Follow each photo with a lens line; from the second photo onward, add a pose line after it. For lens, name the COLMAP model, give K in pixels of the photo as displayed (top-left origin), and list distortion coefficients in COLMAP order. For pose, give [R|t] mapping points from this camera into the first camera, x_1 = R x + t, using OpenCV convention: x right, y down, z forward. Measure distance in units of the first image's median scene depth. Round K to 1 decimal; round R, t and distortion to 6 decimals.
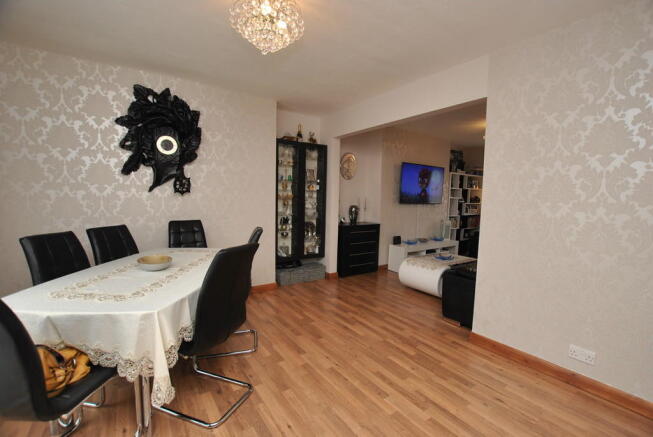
lens RADIAL K [[284.3, 0, 326.5], [0, 284.3, 218.5], [0, 0, 1]] dist [-0.014640, -0.000085]
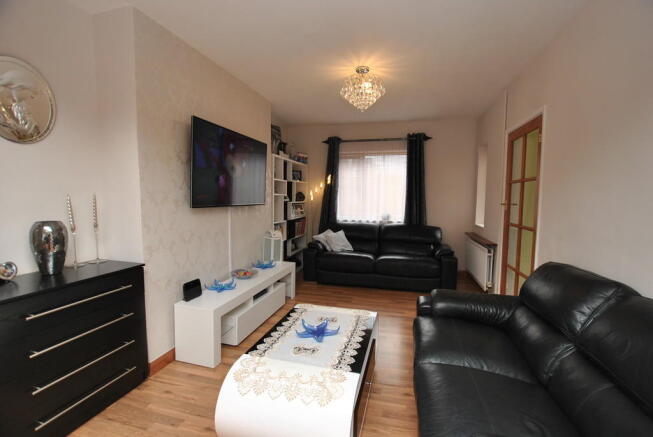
lens RADIAL K [[284.3, 0, 326.5], [0, 284.3, 218.5], [0, 0, 1]] dist [-0.014640, -0.000085]
pose [[0.751907, -0.066321, 0.655925, 0.104238], [0.064791, 0.997545, 0.026590, -0.028829], [-0.656077, 0.022505, 0.754358, 0.446907]]
